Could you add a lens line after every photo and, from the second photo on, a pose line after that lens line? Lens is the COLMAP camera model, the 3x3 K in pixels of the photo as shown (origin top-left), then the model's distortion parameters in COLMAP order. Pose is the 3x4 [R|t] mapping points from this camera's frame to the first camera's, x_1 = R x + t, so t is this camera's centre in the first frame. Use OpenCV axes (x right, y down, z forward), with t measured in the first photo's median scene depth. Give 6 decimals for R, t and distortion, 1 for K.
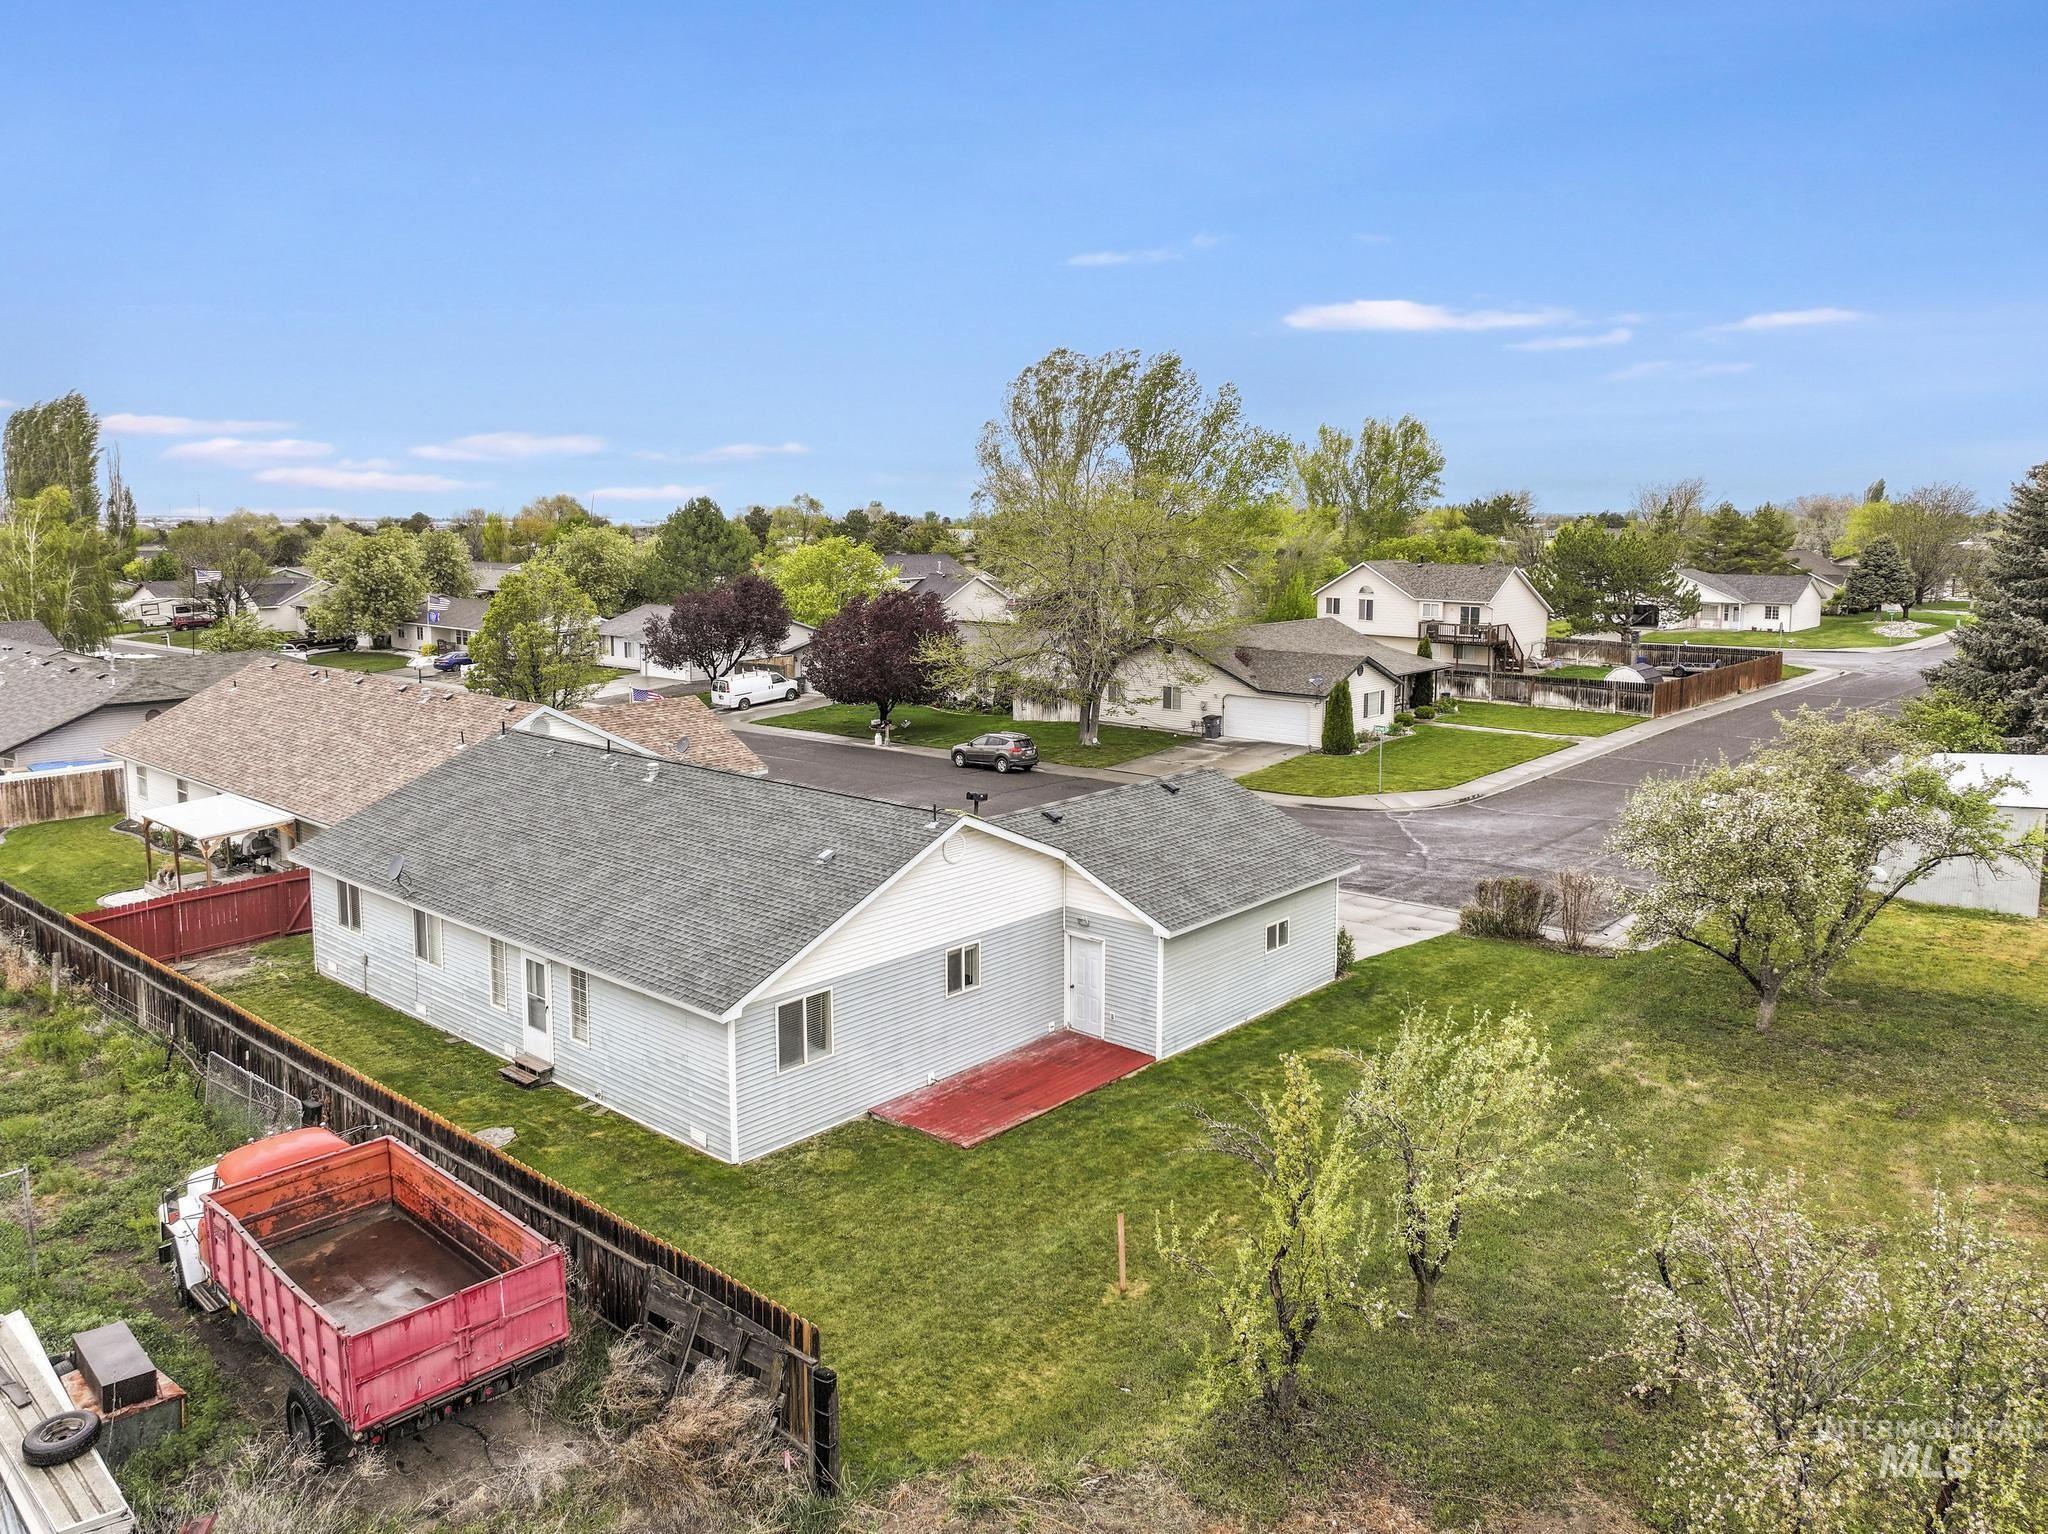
lens RADIAL K [[1459.6, 0, 1024.0], [0, 1459.6, 767.0], [0, 0, 1]] dist [-0.008333, -0.000983]
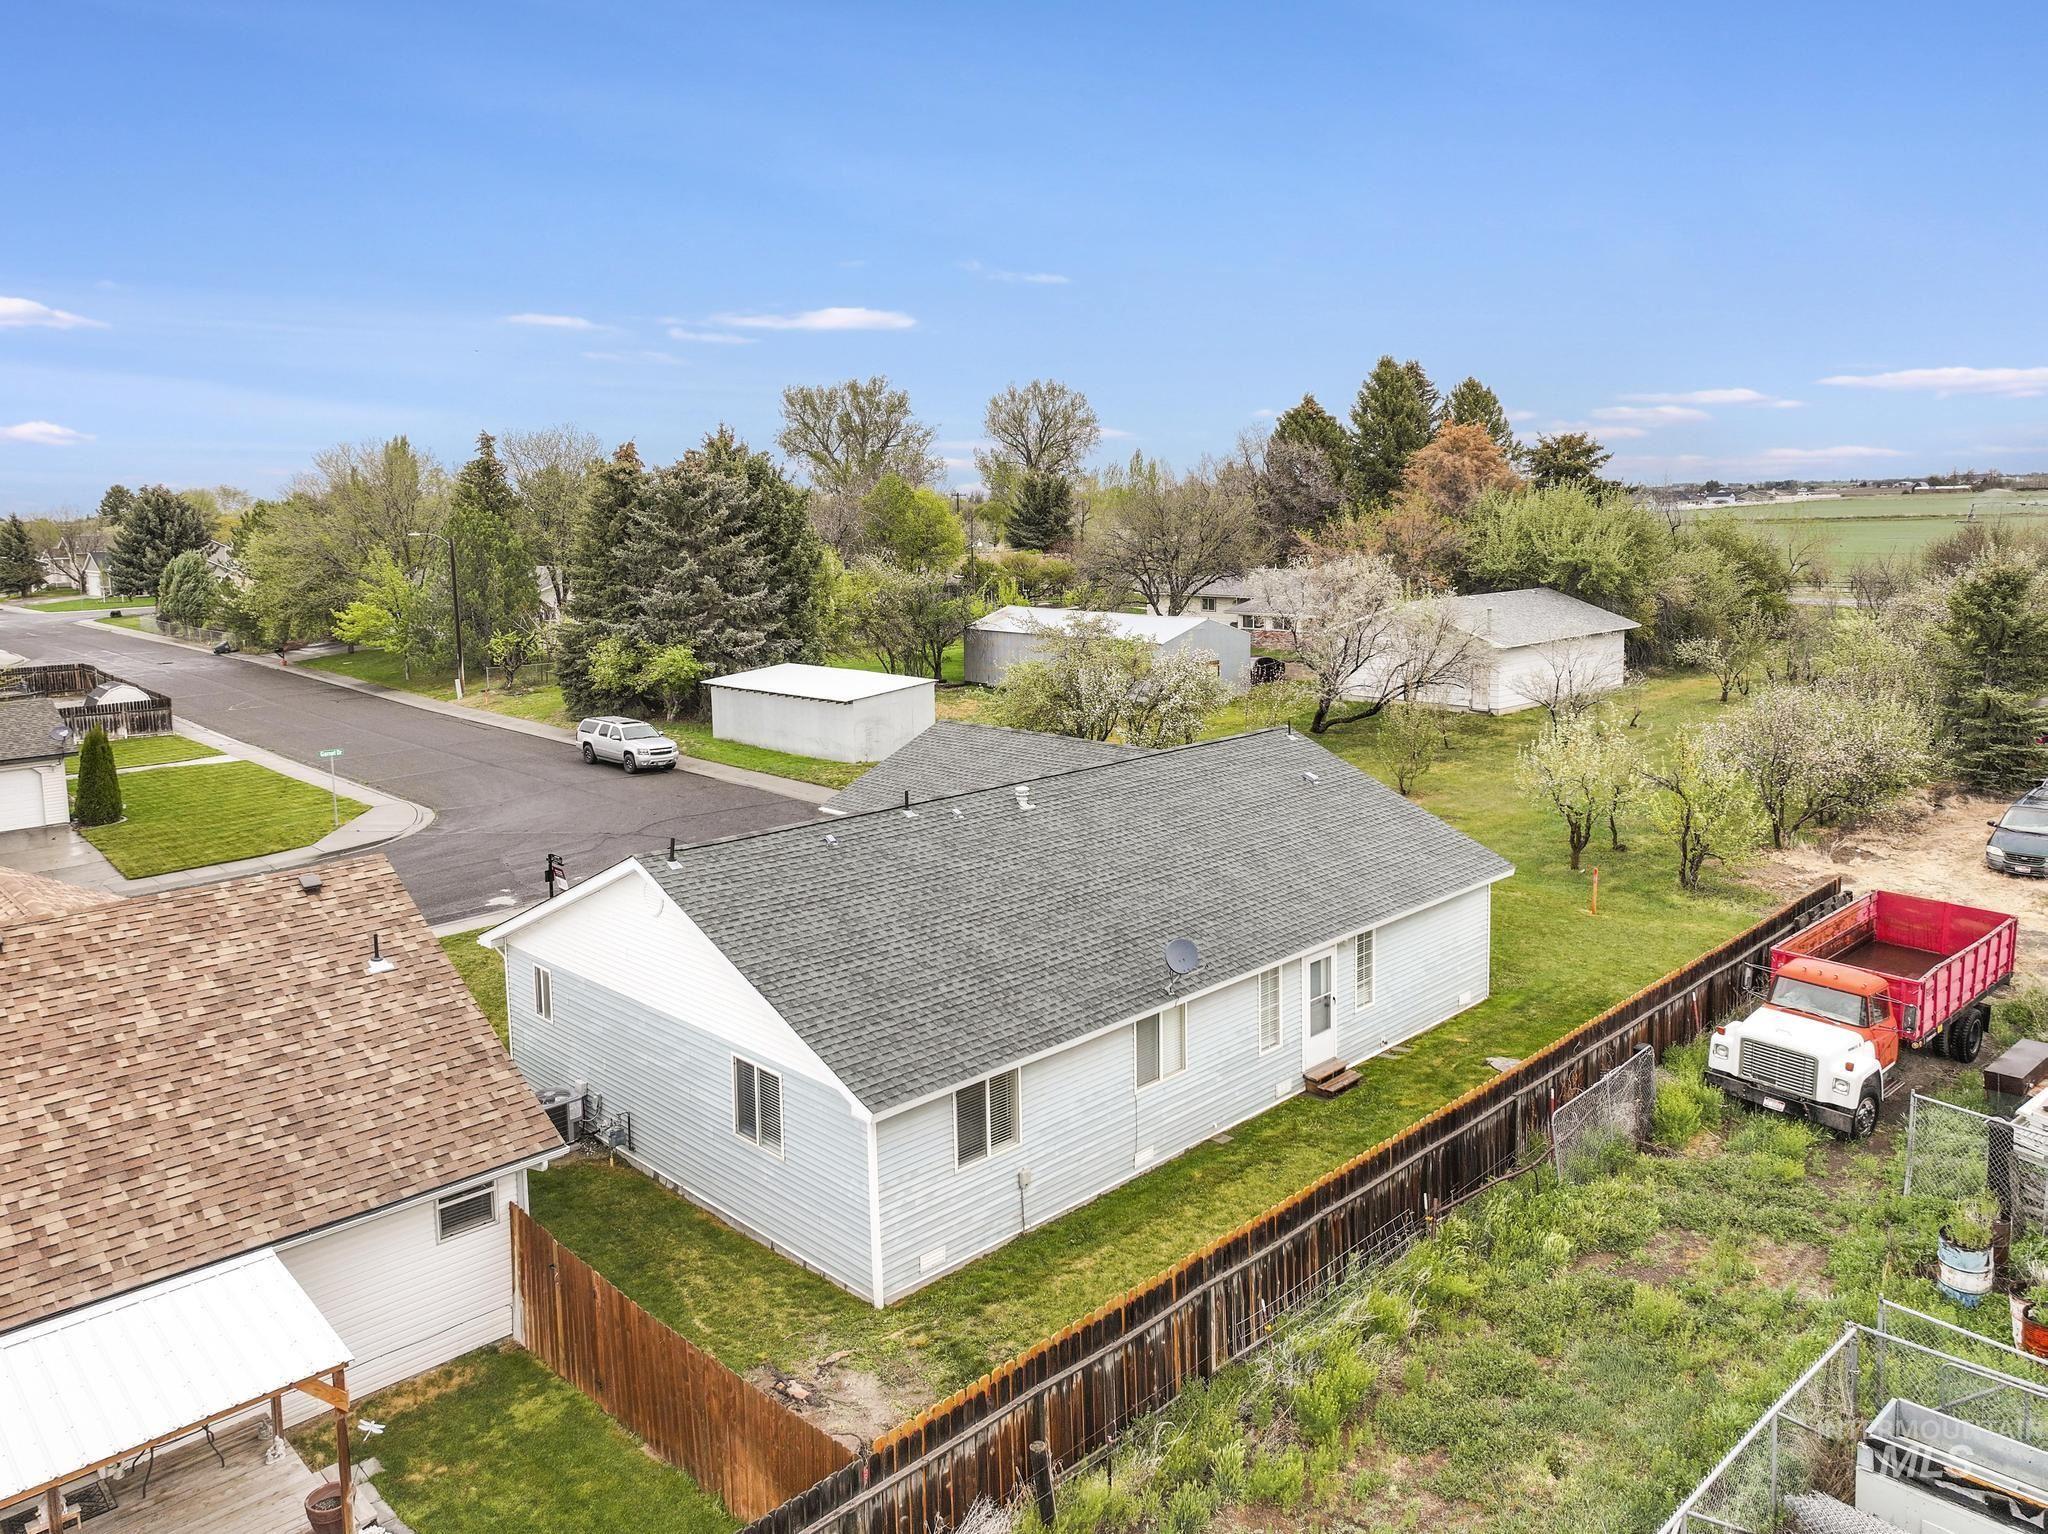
lens RADIAL K [[1459.6, 0, 1024.0], [0, 1459.6, 767.0], [0, 0, 1]] dist [-0.008333, -0.000983]
pose [[0.082804, -0.179656, 0.980238, -1.229180], [0.192387, 0.967995, 0.161160, -0.166687], [-0.977819, 0.175241, 0.114718, 1.057055]]
